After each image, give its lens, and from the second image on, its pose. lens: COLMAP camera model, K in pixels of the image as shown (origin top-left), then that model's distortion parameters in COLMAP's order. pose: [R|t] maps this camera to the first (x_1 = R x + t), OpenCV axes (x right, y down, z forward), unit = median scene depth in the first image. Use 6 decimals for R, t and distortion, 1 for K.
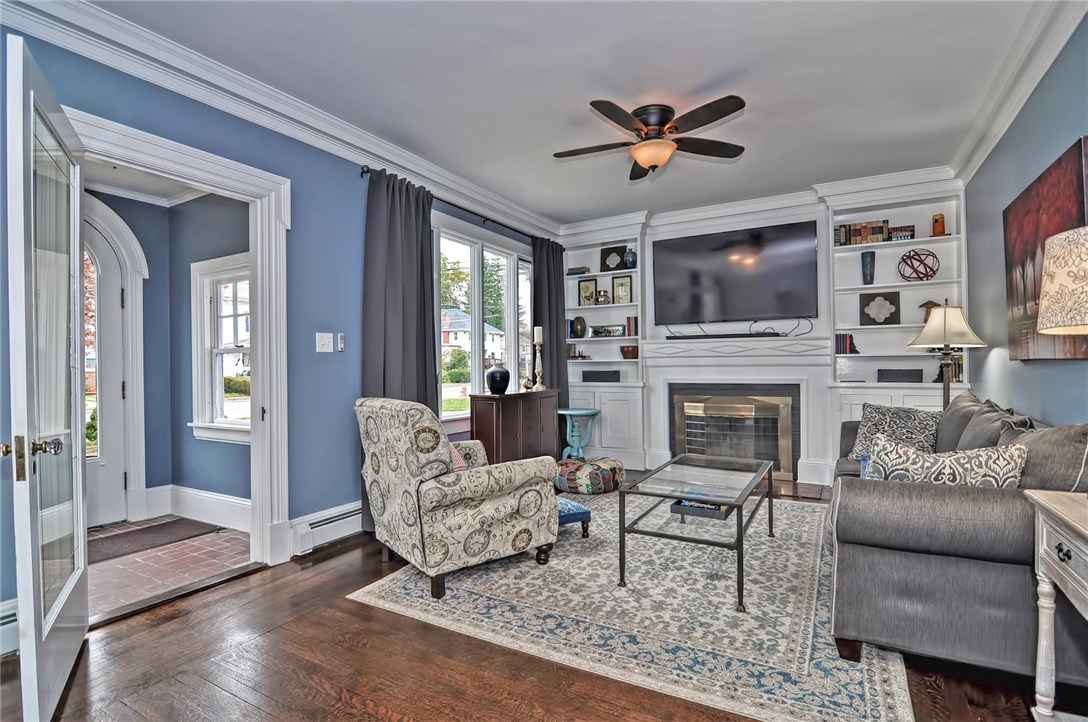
lens RADIAL K [[522.7, 0, 537.7], [0, 522.7, 375.0], [0, 0, 1]] dist [-0.002133, -0.013235]
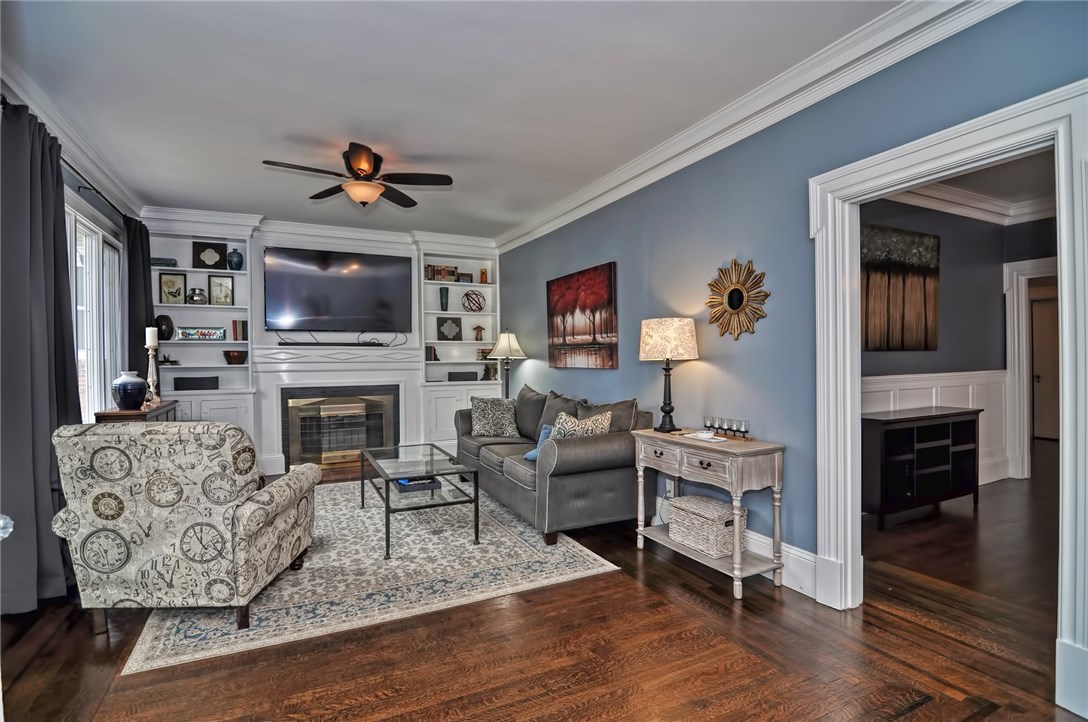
lens RADIAL K [[522.7, 0, 544.2], [0, 522.7, 366.8], [0, 0, 1]] dist [-0.002133, -0.013235]
pose [[0.556409, -0.005725, 0.830889, -0.369449], [0.017201, 0.999841, -0.004630, -0.015519], [-0.830731, 0.016868, 0.556419, 0.016411]]
